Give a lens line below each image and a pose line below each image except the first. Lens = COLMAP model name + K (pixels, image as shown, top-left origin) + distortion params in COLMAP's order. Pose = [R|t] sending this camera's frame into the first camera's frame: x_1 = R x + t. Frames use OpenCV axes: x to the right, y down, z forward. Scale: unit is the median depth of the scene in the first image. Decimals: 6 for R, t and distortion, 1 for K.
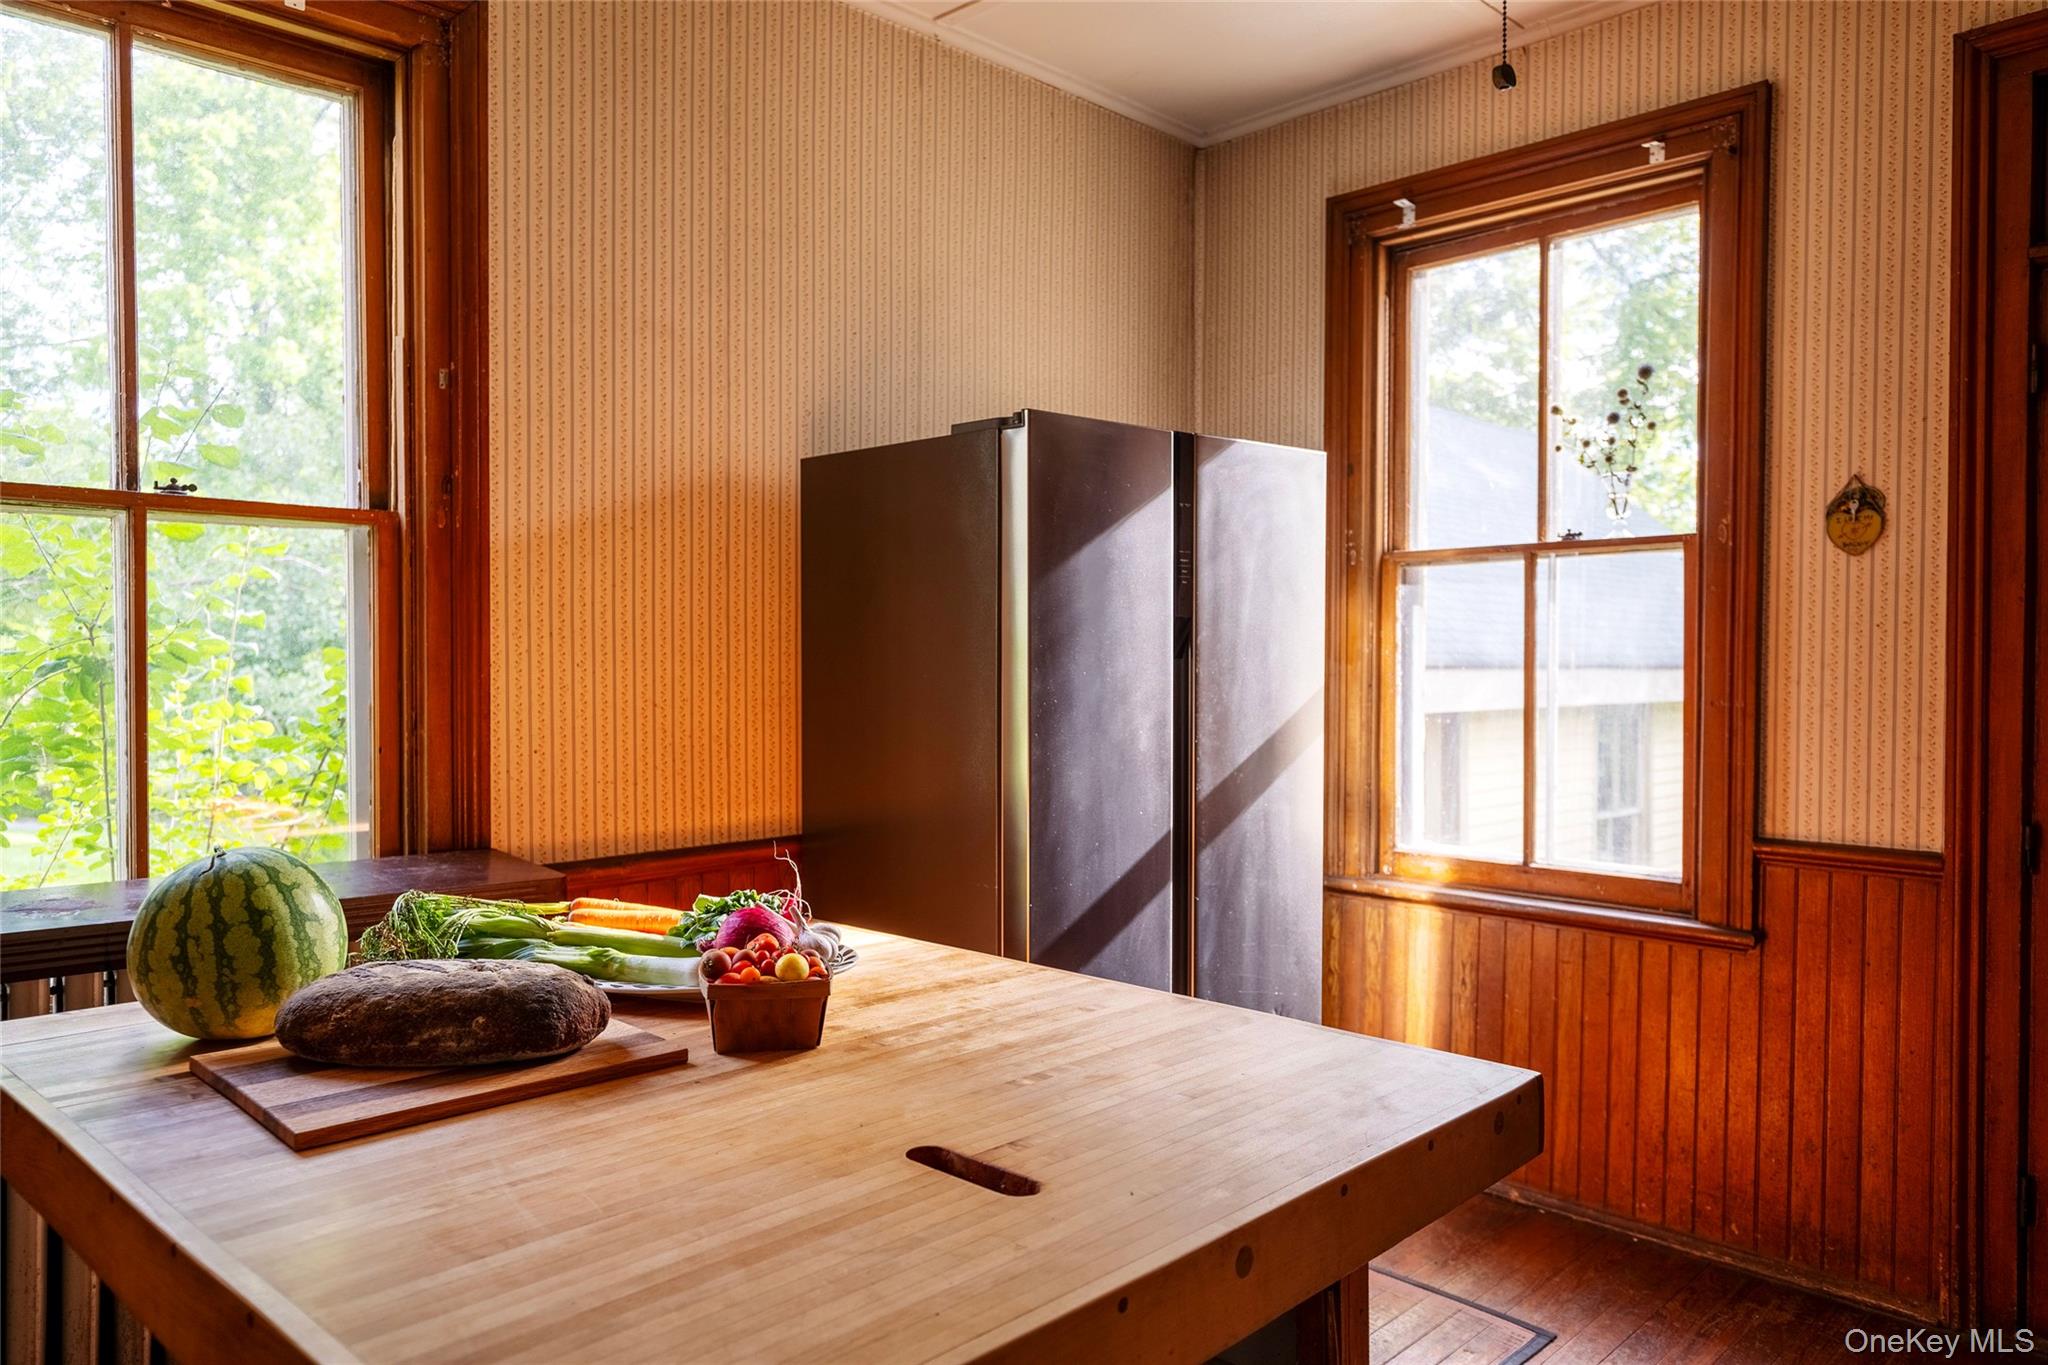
lens RADIAL K [[1392.6, 0, 1015.3], [0, 1392.6, 680.3], [0, 0, 1]] dist [0.000832, 0.004375]
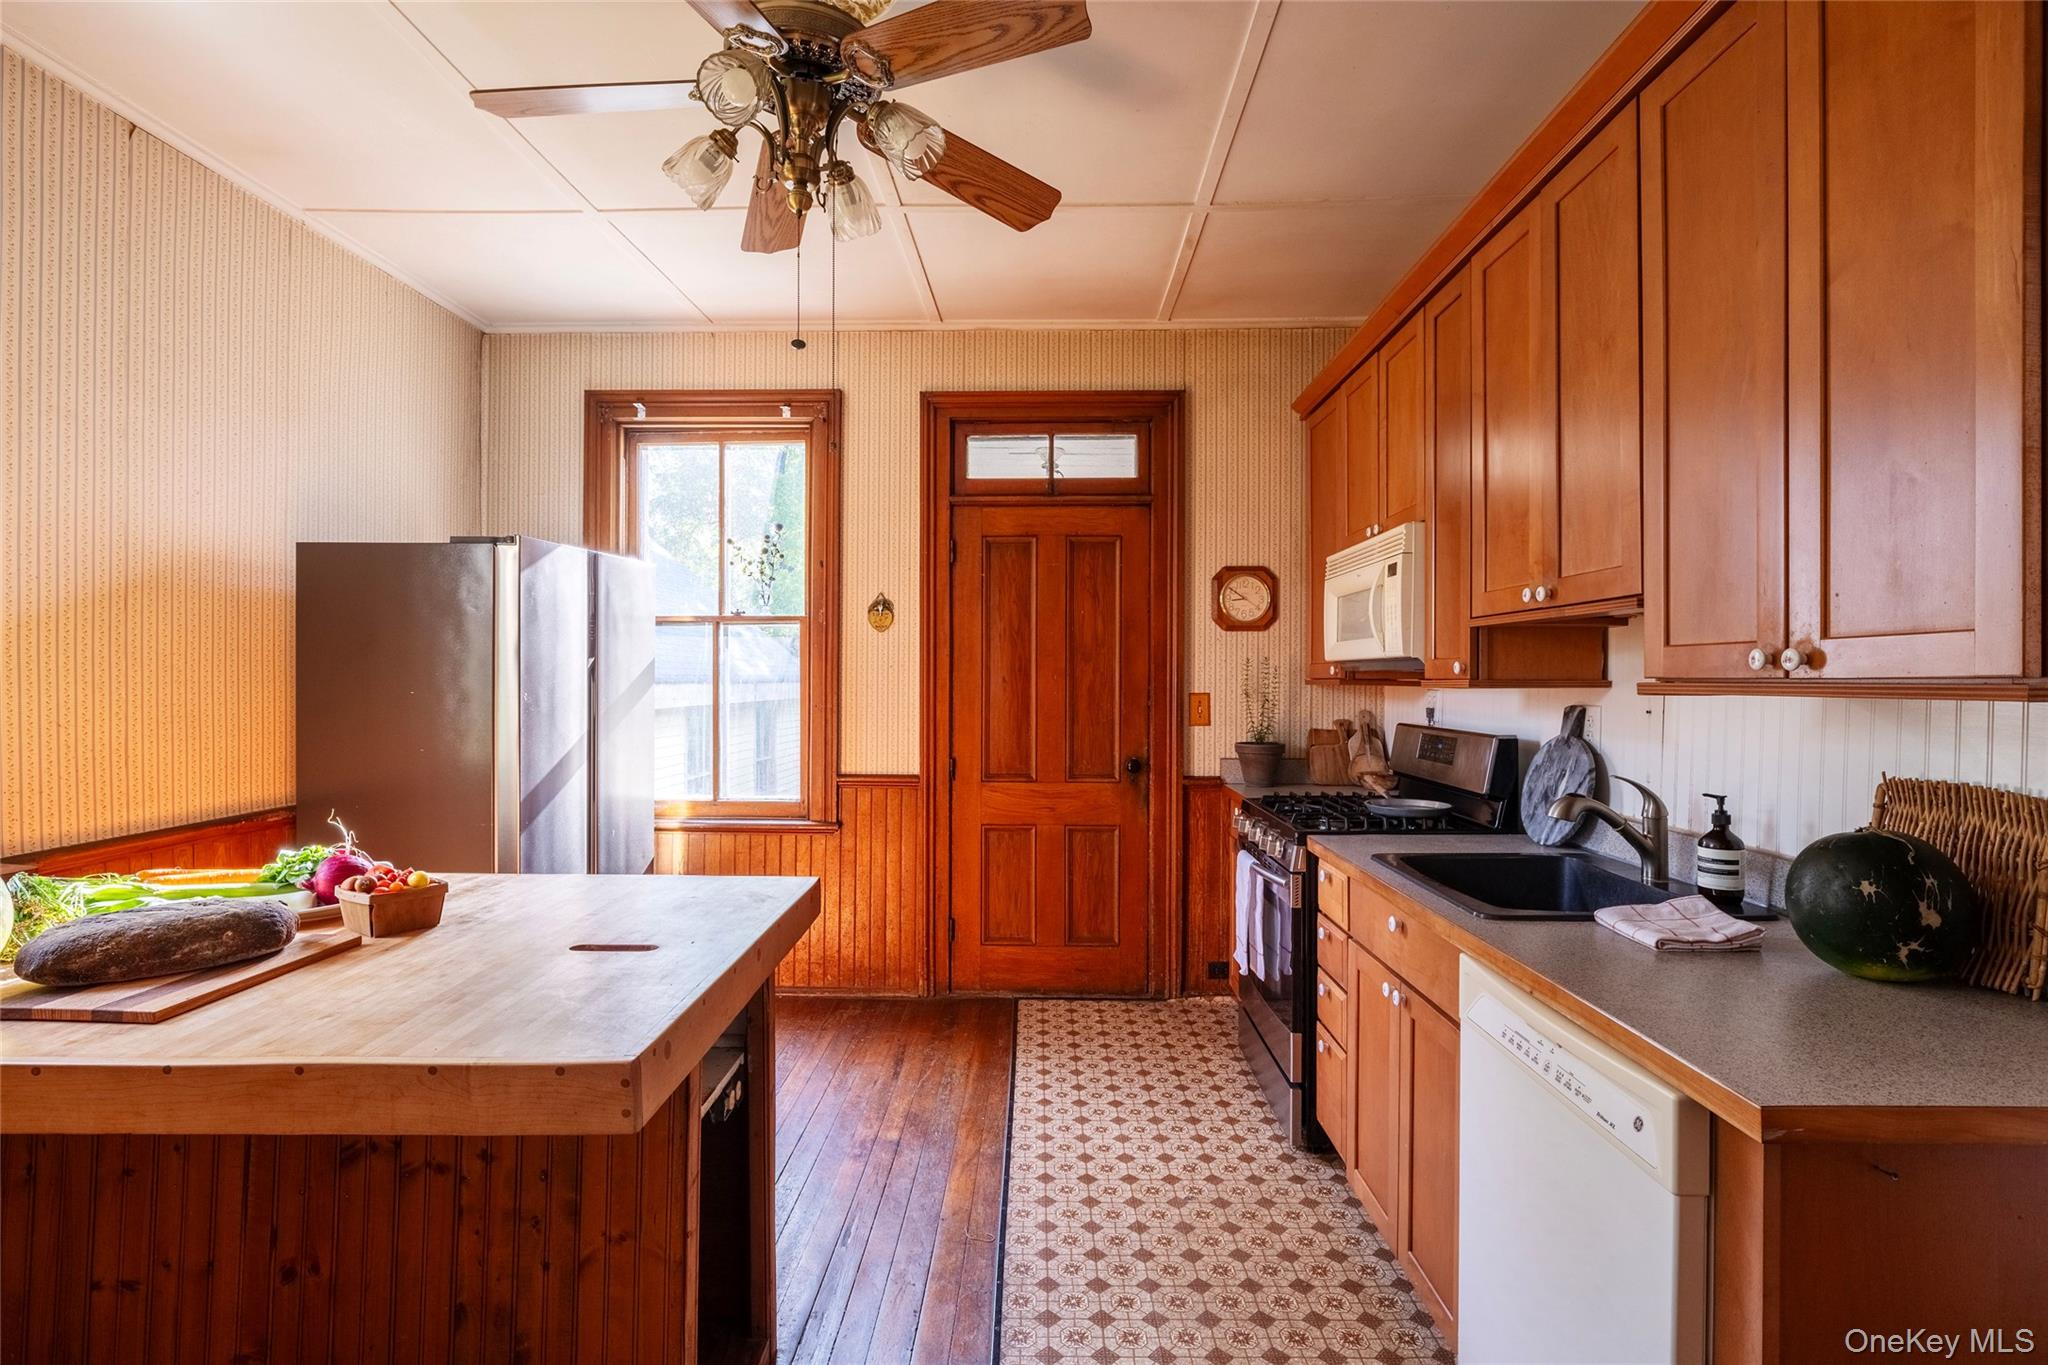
lens RADIAL K [[976.4, 0, 1020.4], [0, 976.4, 677.2], [0, 0, 1]] dist [-0.014733, 0.001918]
pose [[0.724709, -0.000559, 0.689055, -0.224412], [0.009073, 0.999921, -0.008732, -0.008735], [-0.688996, 0.012580, 0.724656, -0.167812]]
